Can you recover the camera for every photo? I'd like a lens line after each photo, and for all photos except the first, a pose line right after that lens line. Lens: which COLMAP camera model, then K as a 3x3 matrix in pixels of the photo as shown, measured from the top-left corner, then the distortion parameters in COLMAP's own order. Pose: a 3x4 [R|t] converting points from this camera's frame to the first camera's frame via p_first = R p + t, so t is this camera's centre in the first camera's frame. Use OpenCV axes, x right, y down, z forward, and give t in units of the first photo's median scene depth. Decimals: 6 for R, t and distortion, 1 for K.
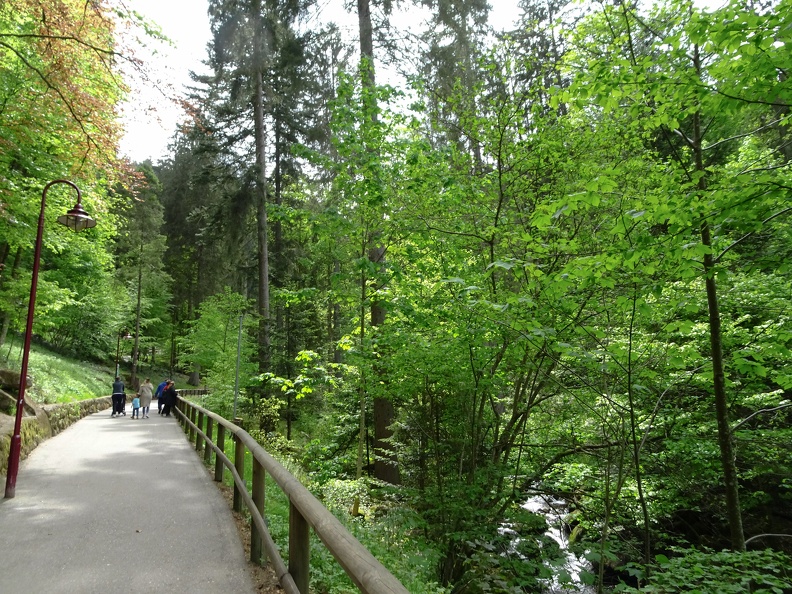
lens RADIAL K [[569.4, 0, 396.0], [0, 569.4, 297.0], [0, 0, 1]] dist [0.011889, 0.005418]
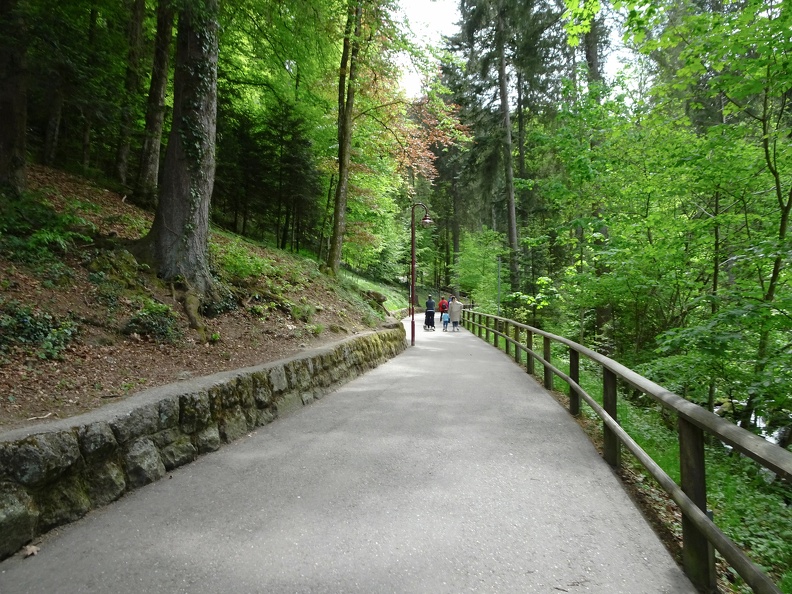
lens RADIAL K [[569.4, 0, 396.0], [0, 569.4, 297.0], [0, 0, 1]] dist [0.011889, 0.005418]
pose [[0.909705, -0.002050, -0.415249, 0.078811], [0.062238, 0.989366, 0.131462, -0.053140], [0.410564, -0.145436, 0.900159, -0.361256]]
